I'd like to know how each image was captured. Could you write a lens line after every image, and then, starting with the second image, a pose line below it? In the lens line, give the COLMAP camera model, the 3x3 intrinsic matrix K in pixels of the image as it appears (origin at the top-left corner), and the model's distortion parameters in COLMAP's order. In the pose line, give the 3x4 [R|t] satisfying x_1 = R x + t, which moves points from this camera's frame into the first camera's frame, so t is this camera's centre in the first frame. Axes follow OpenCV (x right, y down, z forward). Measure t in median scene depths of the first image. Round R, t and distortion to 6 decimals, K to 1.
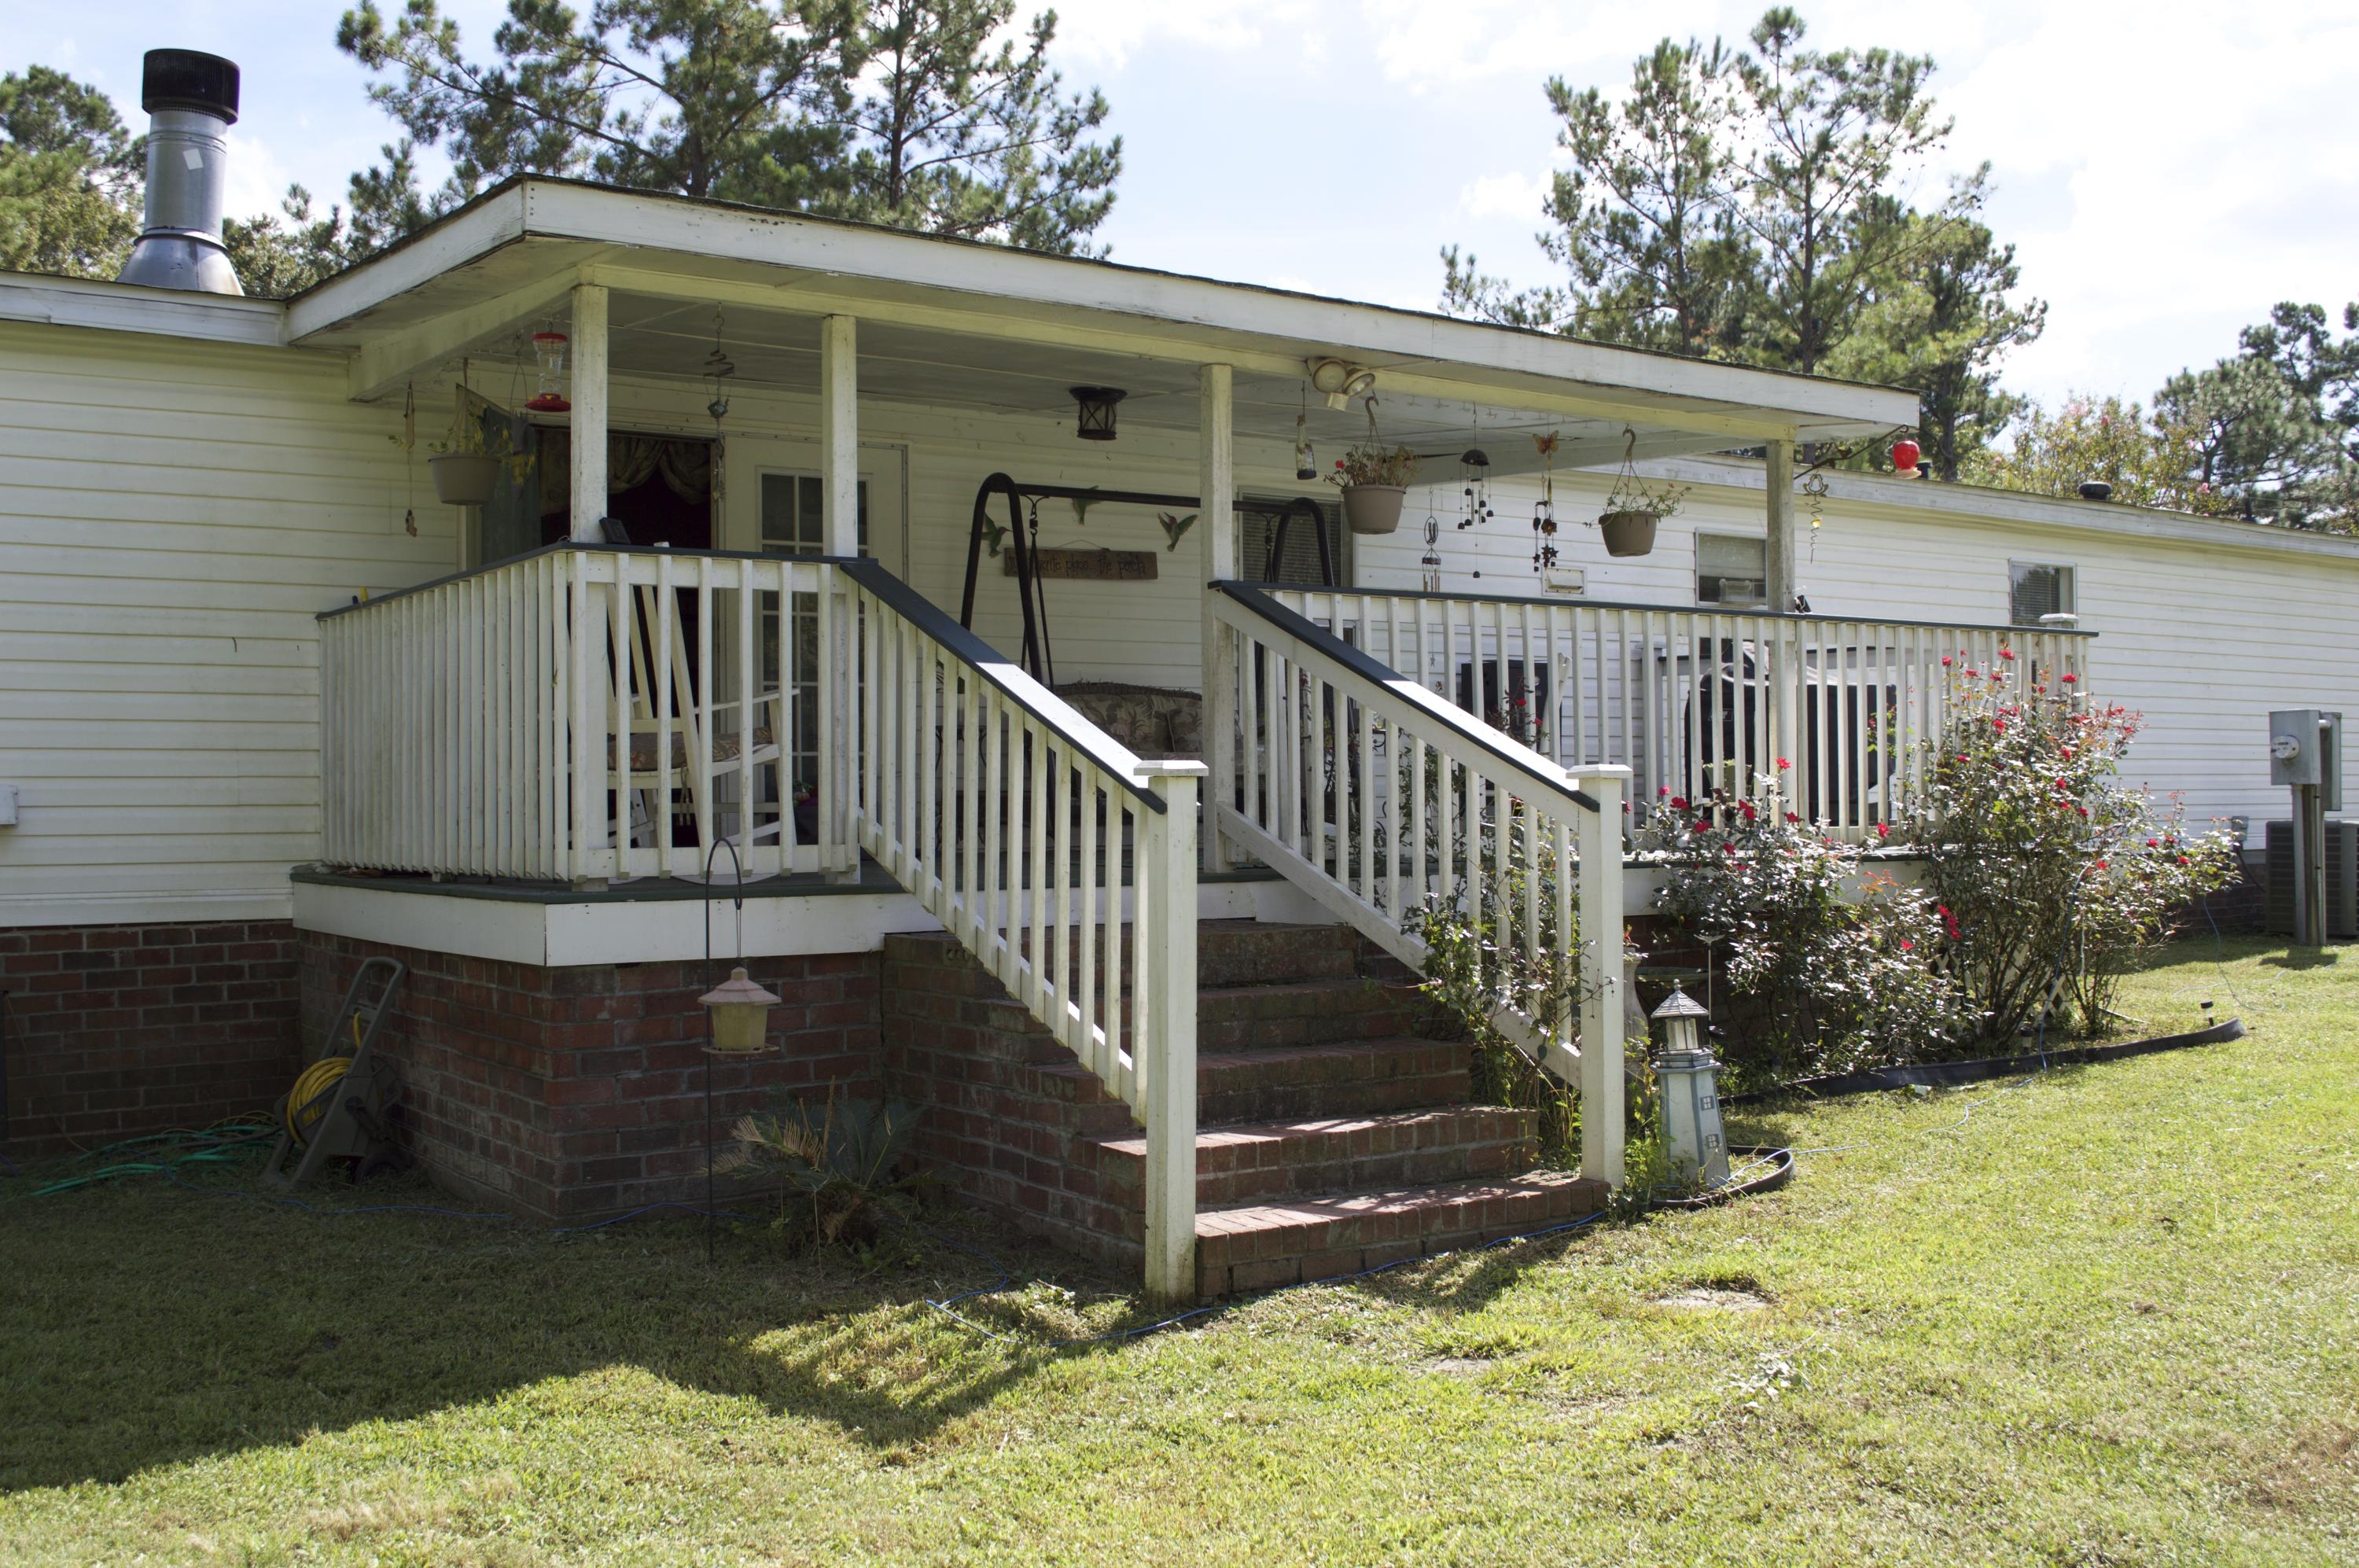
lens RADIAL K [[2275.6, 0, 1179.3], [0, 2275.6, 783.4], [0, 0, 1]] dist [-0.064366, 0.000000]
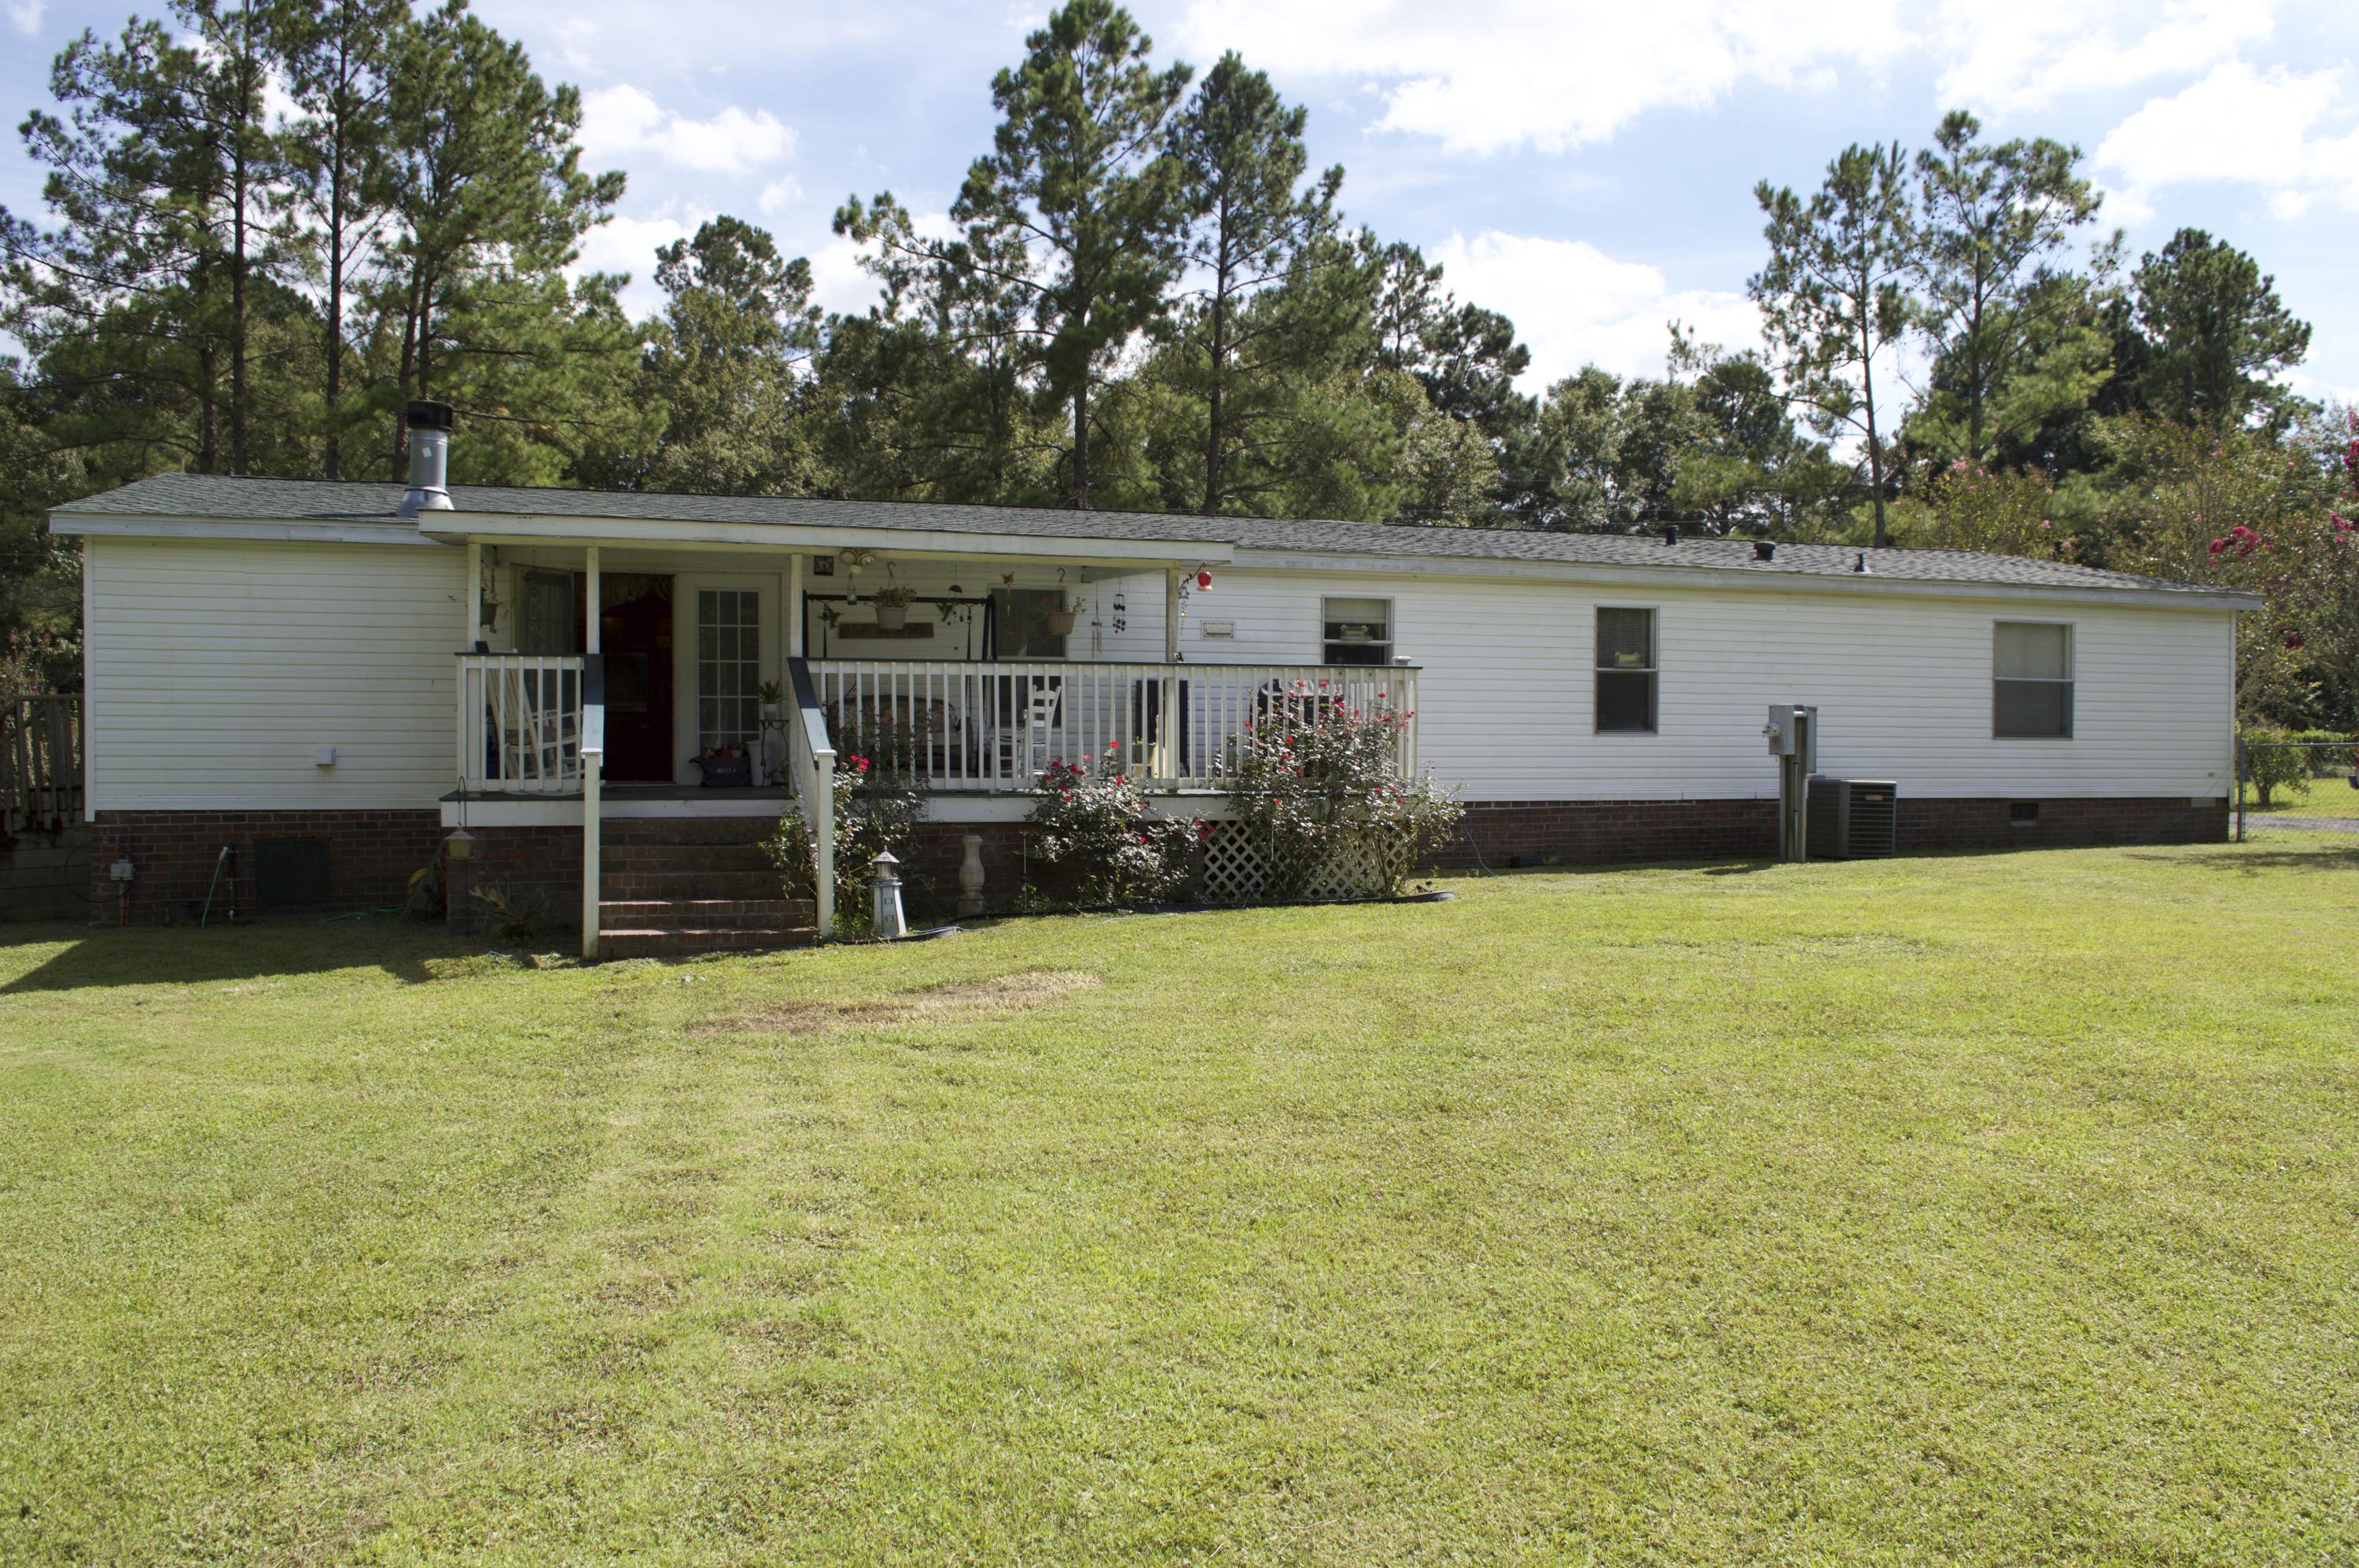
lens RADIAL K [[1873.1, 0, 1180.4], [0, 1873.1, 785.9], [0, 0, 1]] dist [-0.068819, -0.008779]
pose [[0.962557, 0.017388, -0.270520, 0.140338], [-0.008653, 0.999403, 0.033449, -0.005132], [0.270940, -0.029856, 0.962133, -0.097422]]
